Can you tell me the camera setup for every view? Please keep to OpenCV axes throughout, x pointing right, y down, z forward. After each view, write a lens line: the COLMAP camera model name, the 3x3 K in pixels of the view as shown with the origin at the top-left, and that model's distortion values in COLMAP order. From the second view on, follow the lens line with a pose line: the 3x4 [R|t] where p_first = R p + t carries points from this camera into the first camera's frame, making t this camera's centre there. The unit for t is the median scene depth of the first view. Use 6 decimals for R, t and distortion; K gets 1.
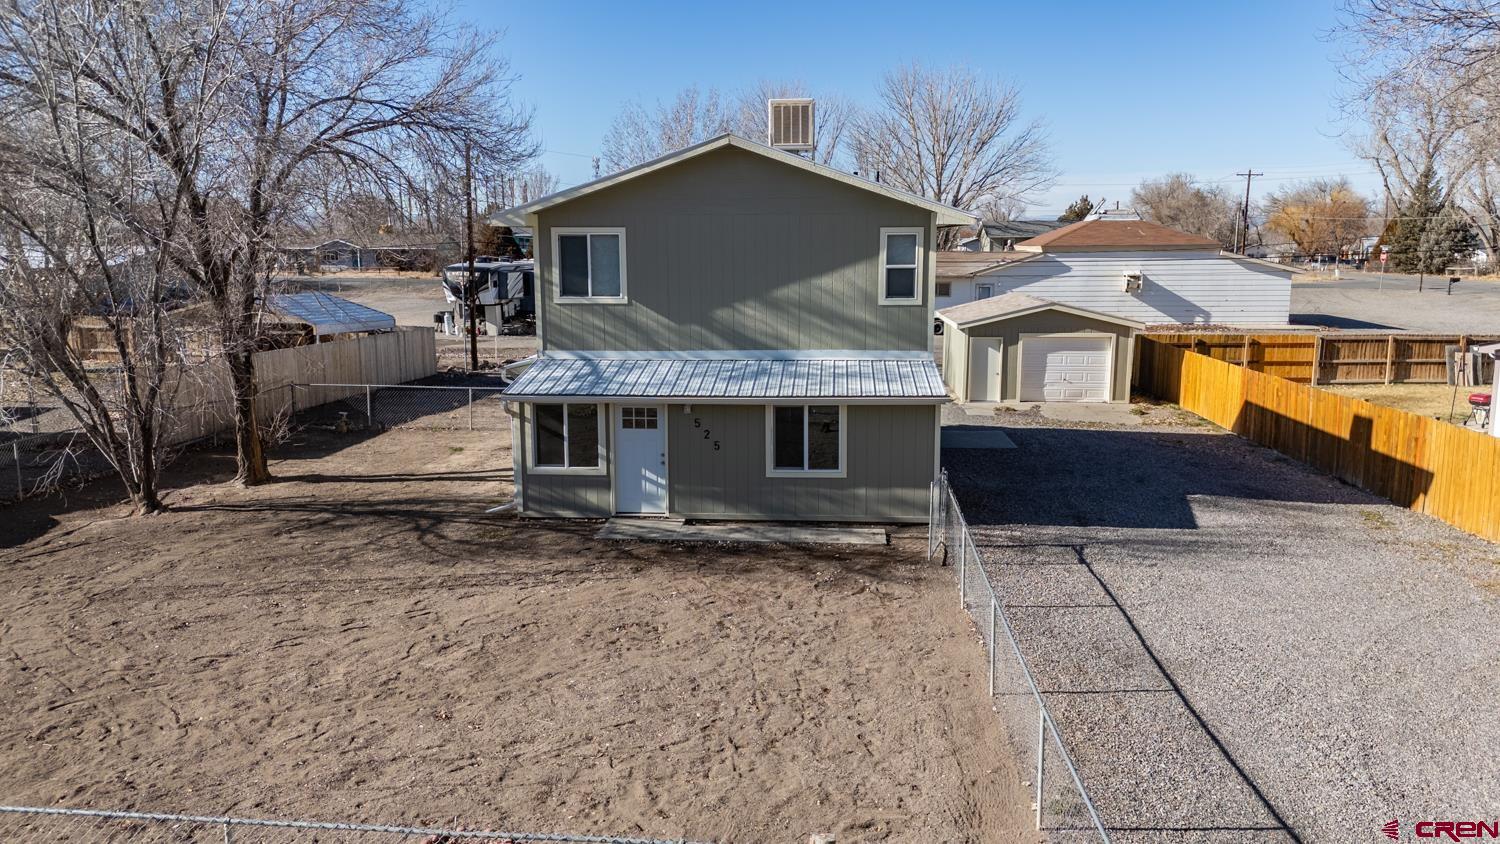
lens RADIAL K [[1069.8, 0, 750.0], [0, 1069.8, 422.0], [0, 0, 1]] dist [0.027889, -0.002062]
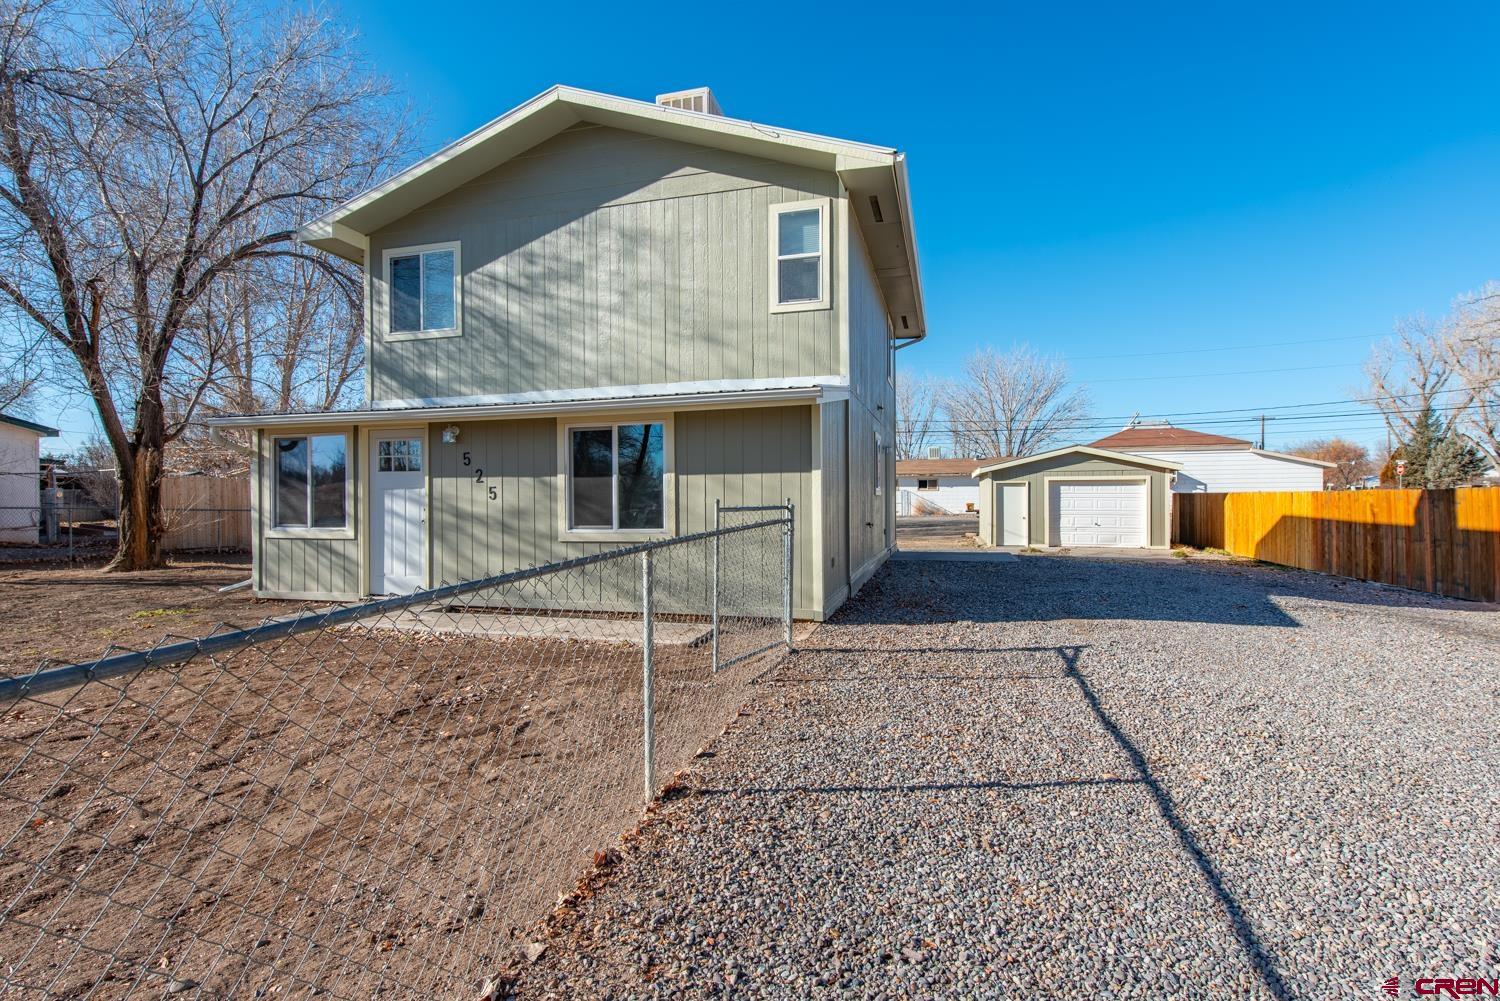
lens RADIAL K [[702.7, 0, 750.0], [0, 702.7, 500.5], [0, 0, 1]] dist [0.000395, 0.000302]
pose [[0.980337, -0.000227, -0.197331, 0.191580], [-0.030836, 0.987538, -0.154330, 0.080891], [0.194907, 0.157380, 0.968113, 0.547457]]
